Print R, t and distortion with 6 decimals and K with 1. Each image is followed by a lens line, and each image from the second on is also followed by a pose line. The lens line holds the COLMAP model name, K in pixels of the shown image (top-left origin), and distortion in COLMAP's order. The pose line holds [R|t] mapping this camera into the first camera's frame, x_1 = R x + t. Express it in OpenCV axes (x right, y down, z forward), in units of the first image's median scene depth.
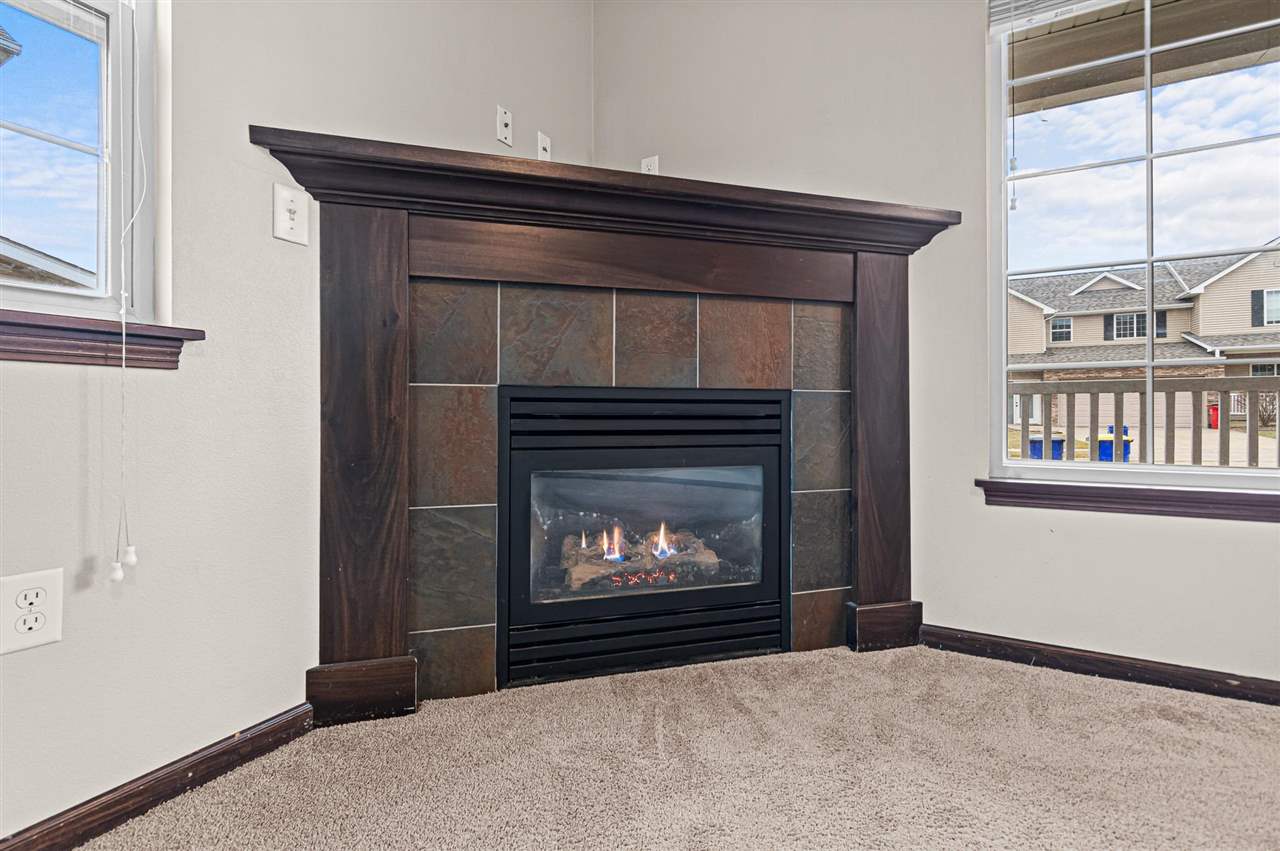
lens RADIAL K [[573.0, 0, 656.5], [0, 573.0, 406.6], [0, 0, 1]] dist [0.000020, -0.000092]
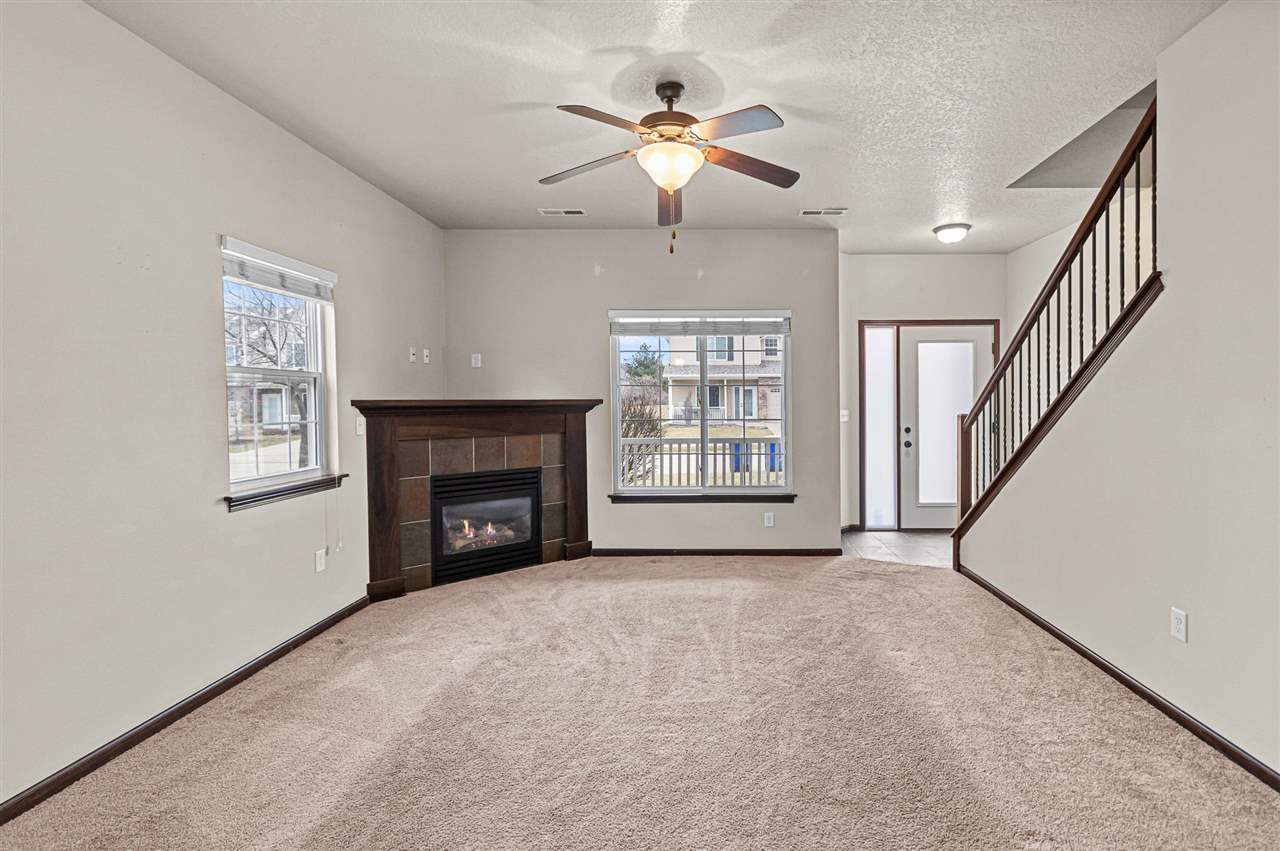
lens RADIAL K [[585.5, 0, 712.0], [0, 585.5, 408.9], [0, 0, 1]] dist [0.000527, -0.000191]
pose [[0.887594, -0.011249, 0.460489, -0.333595], [0.002237, 0.999795, 0.020110, -0.373007], [-0.460620, -0.016820, 0.887438, -1.889695]]
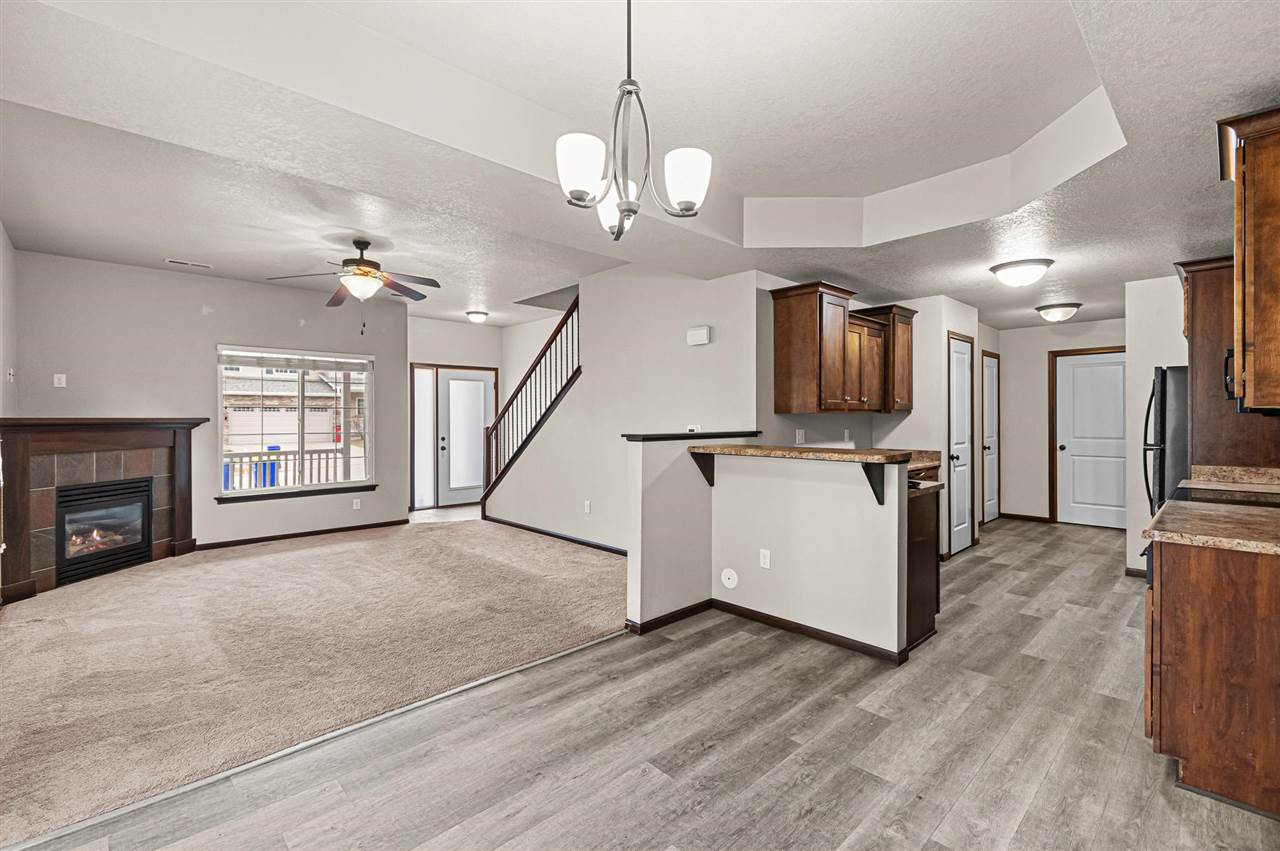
lens RADIAL K [[567.6, 0, 636.1], [0, 567.6, 415.5], [0, 0, 1]] dist [-0.005218, -0.000651]
pose [[0.326768, 0.001641, 0.945103, -1.887341], [-0.000794, 0.999999, -0.001461, -0.373719], [-0.945104, -0.000273, 0.326769, -2.583544]]
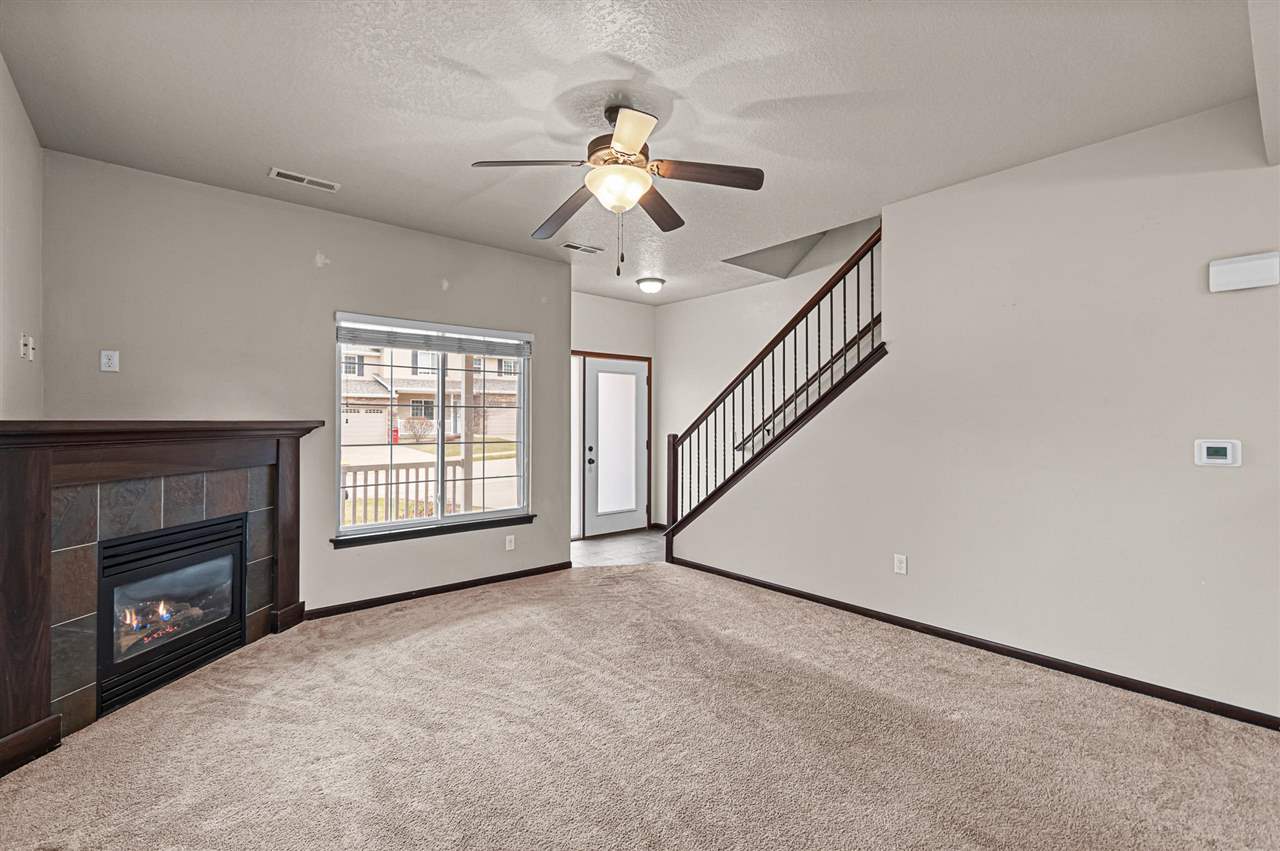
lens RADIAL K [[559.9, 0, 628.6], [0, 559.9, 415.7], [0, 0, 1]] dist [-0.000207, -0.000896]
pose [[0.384220, 0.007692, 0.923209, -1.101152], [-0.005105, 0.999968, -0.006206, -0.374583], [-0.923227, -0.002328, 0.384247, -1.002996]]
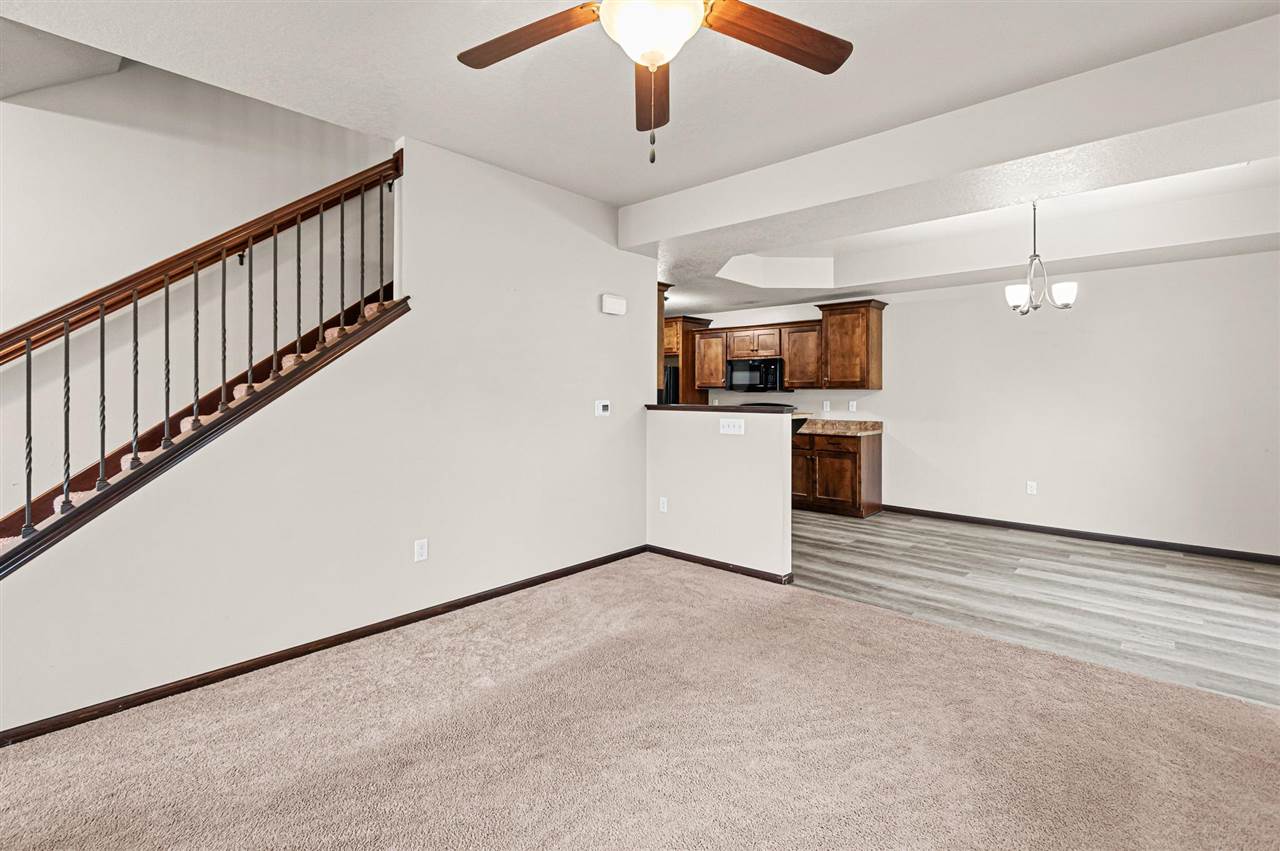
lens RADIAL K [[584.5, 0, 638.4], [0, 584.5, 397.8], [0, 0, 1]] dist [-0.001888, -0.000392]
pose [[-0.966504, -0.005213, 0.256599, 0.089718], [-0.003278, 0.999963, 0.007970, -0.360904], [-0.256631, 0.006861, -0.966485, 0.622865]]
